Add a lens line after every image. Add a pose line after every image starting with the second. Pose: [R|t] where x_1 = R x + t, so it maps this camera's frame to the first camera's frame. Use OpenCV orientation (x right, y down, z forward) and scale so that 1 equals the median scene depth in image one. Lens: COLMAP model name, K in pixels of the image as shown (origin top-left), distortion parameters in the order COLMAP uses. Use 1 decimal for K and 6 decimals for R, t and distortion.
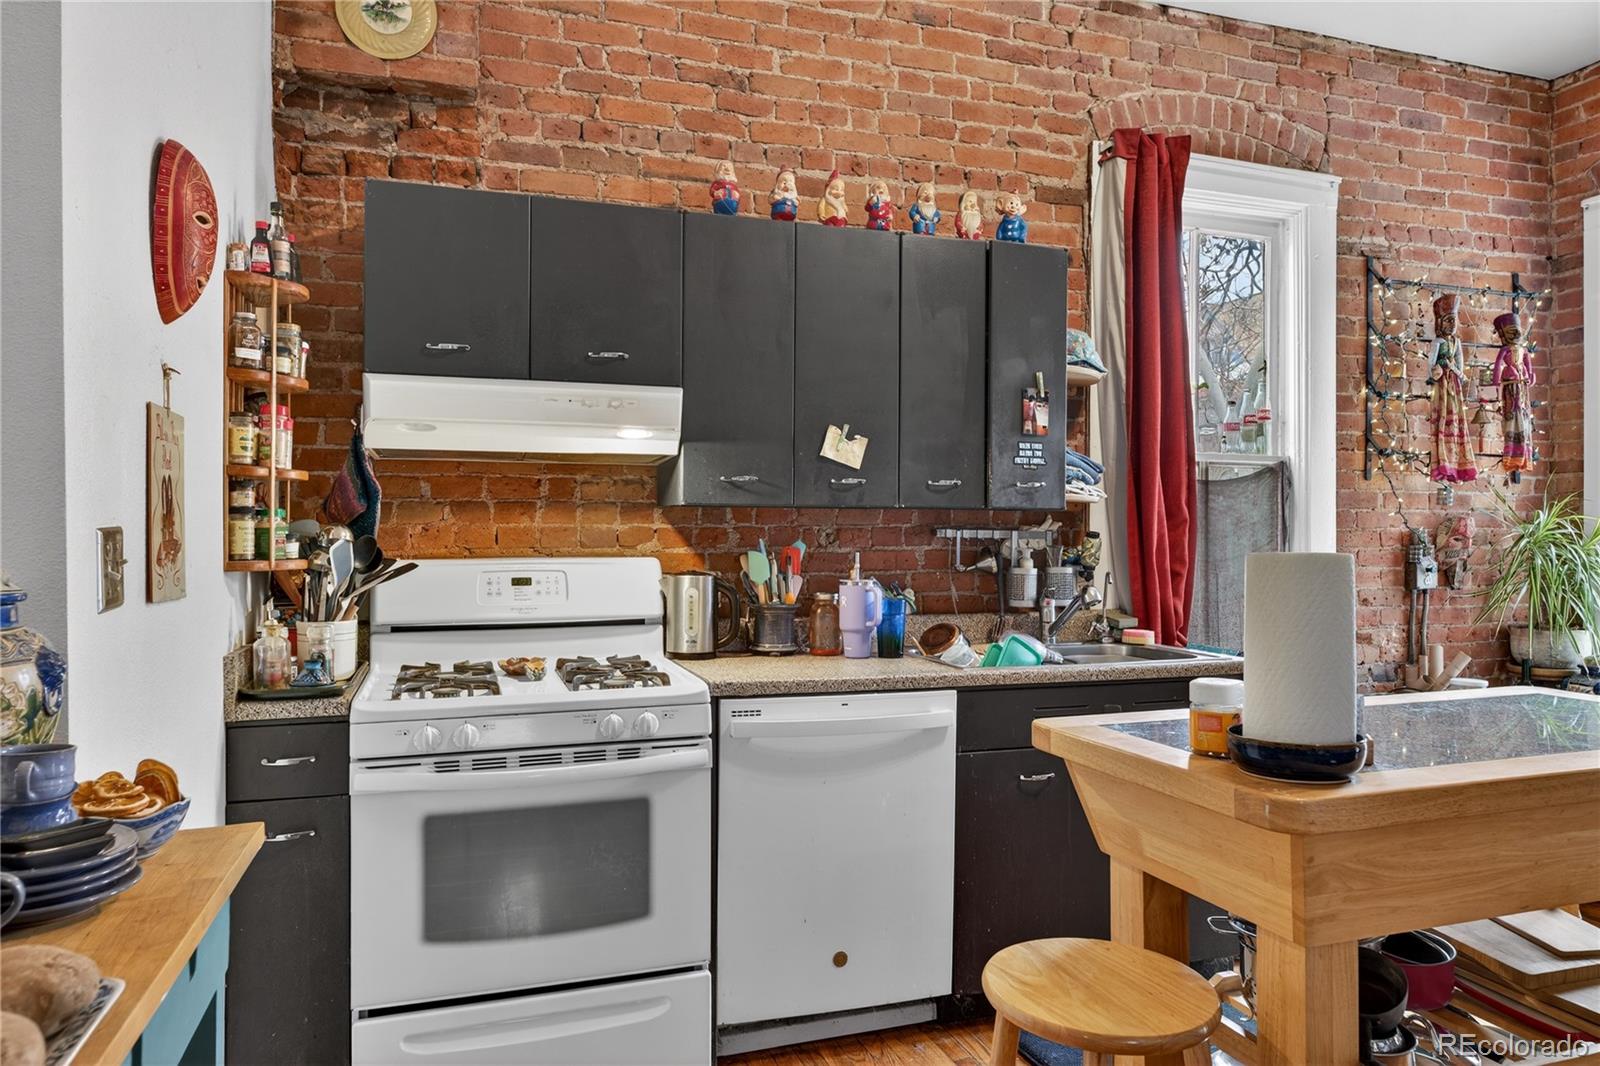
lens RADIAL K [[666.6, 0, 798.1], [0, 666.6, 512.0], [0, 0, 1]] dist [-0.000139, -0.000121]
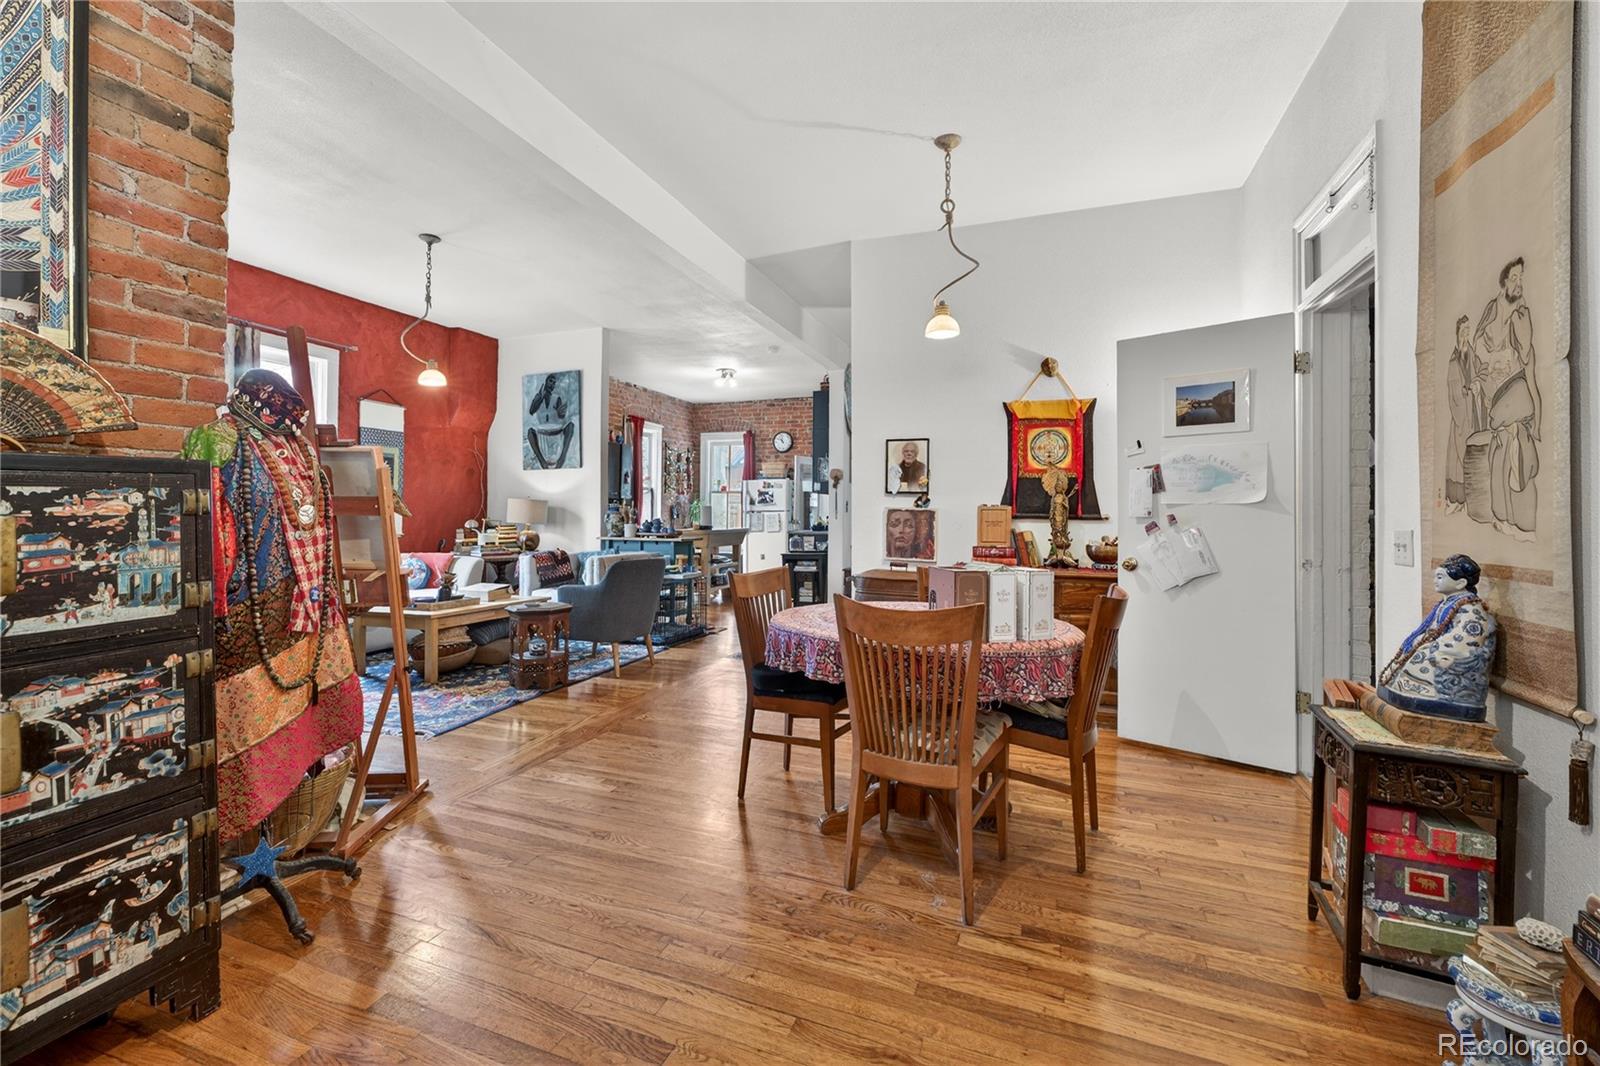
lens RADIAL K [[666.6, 0, 798.1], [0, 666.6, 512.0], [0, 0, 1]] dist [-0.000139, -0.000121]
pose [[0.546002, 0.004856, 0.837770, -2.375346], [-0.003993, 0.999987, -0.003194, 0.089326], [-0.837774, -0.001601, 0.546015, -2.150916]]
